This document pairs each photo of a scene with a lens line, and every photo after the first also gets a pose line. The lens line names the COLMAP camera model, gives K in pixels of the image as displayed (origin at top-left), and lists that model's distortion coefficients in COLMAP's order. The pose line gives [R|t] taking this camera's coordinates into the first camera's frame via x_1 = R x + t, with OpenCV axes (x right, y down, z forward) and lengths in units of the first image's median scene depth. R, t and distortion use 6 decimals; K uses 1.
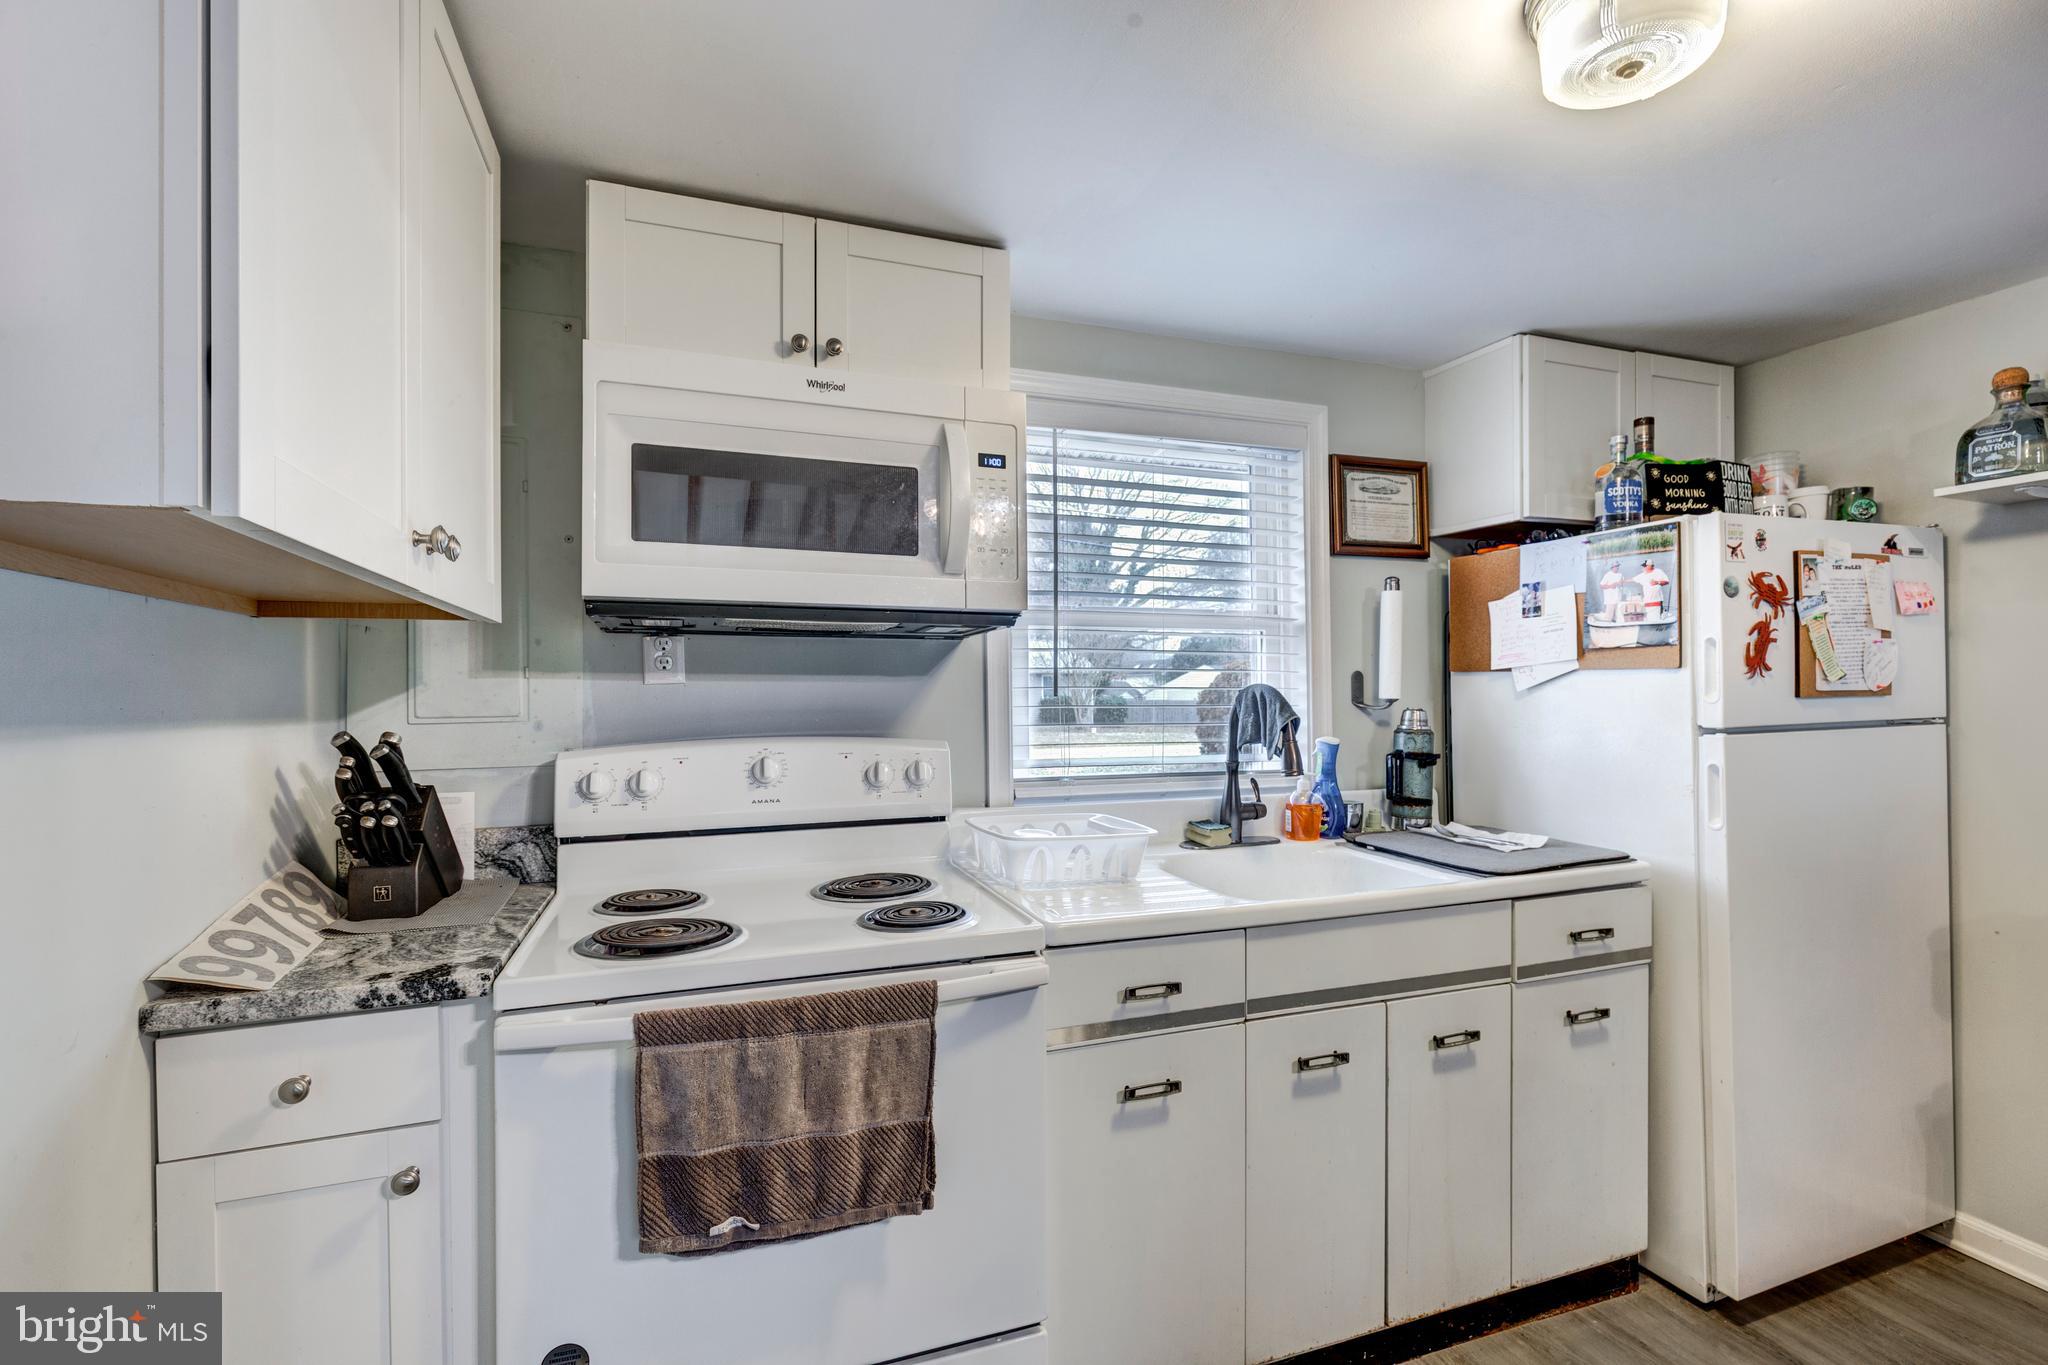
lens RADIAL K [[926.6, 0, 1015.3], [0, 926.6, 687.7], [0, 0, 1]] dist [-0.003755, -0.001088]
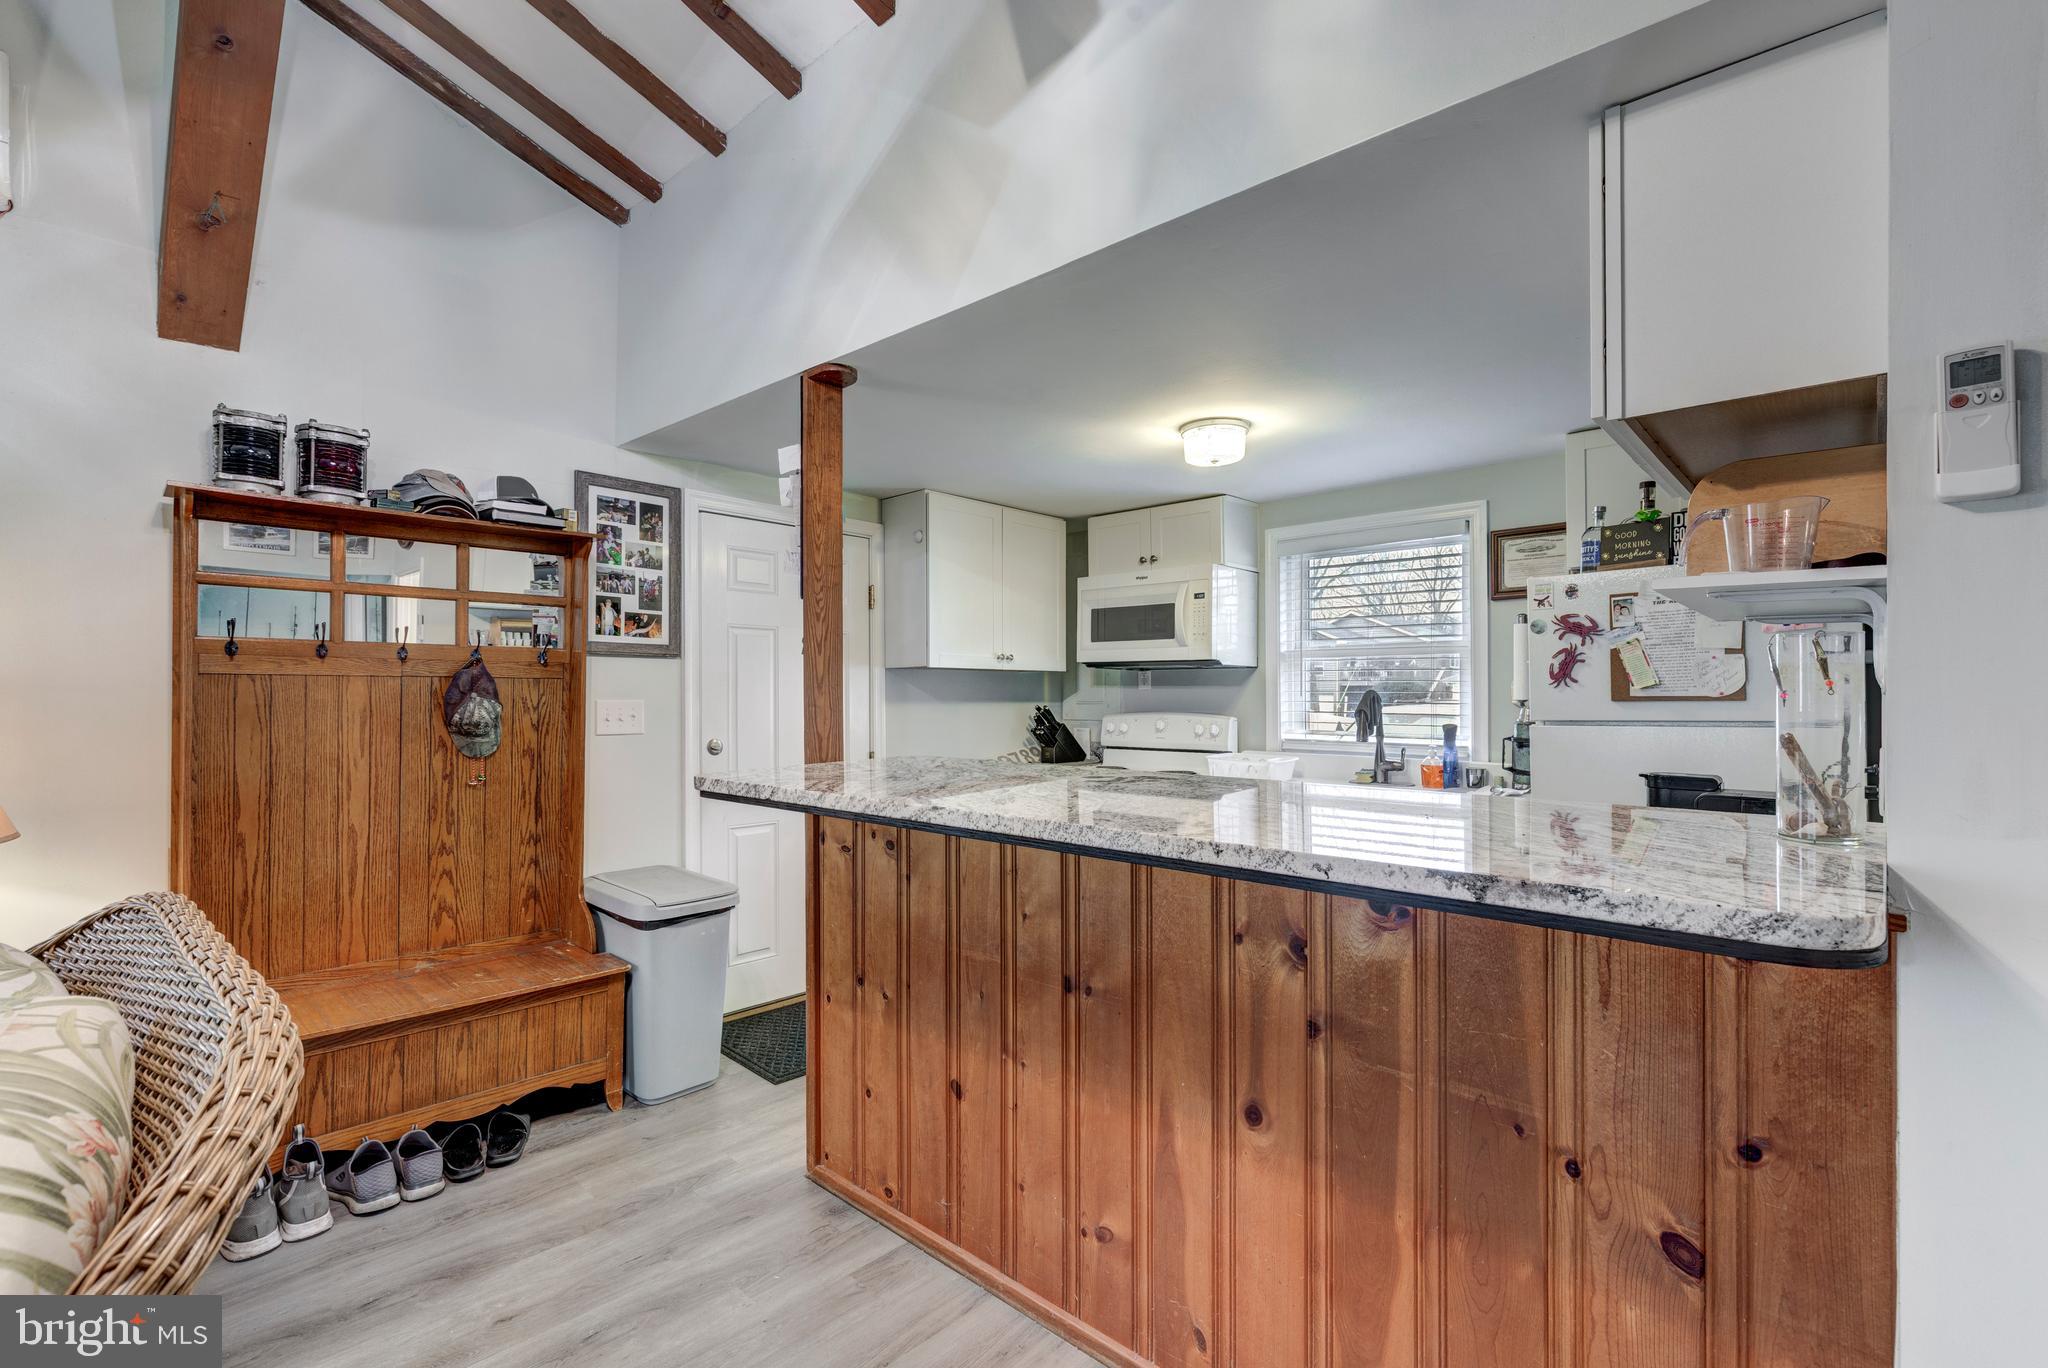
lens RADIAL K [[938.4, 0, 1024.1], [0, 938.4, 687.6], [0, 0, 1]] dist [0.009152, -0.000400]
pose [[0.457298, -0.001448, -0.889312, 1.735082], [0.005588, 0.999984, 0.001245, -0.016272], [0.889296, -0.005539, 0.457299, -0.436116]]
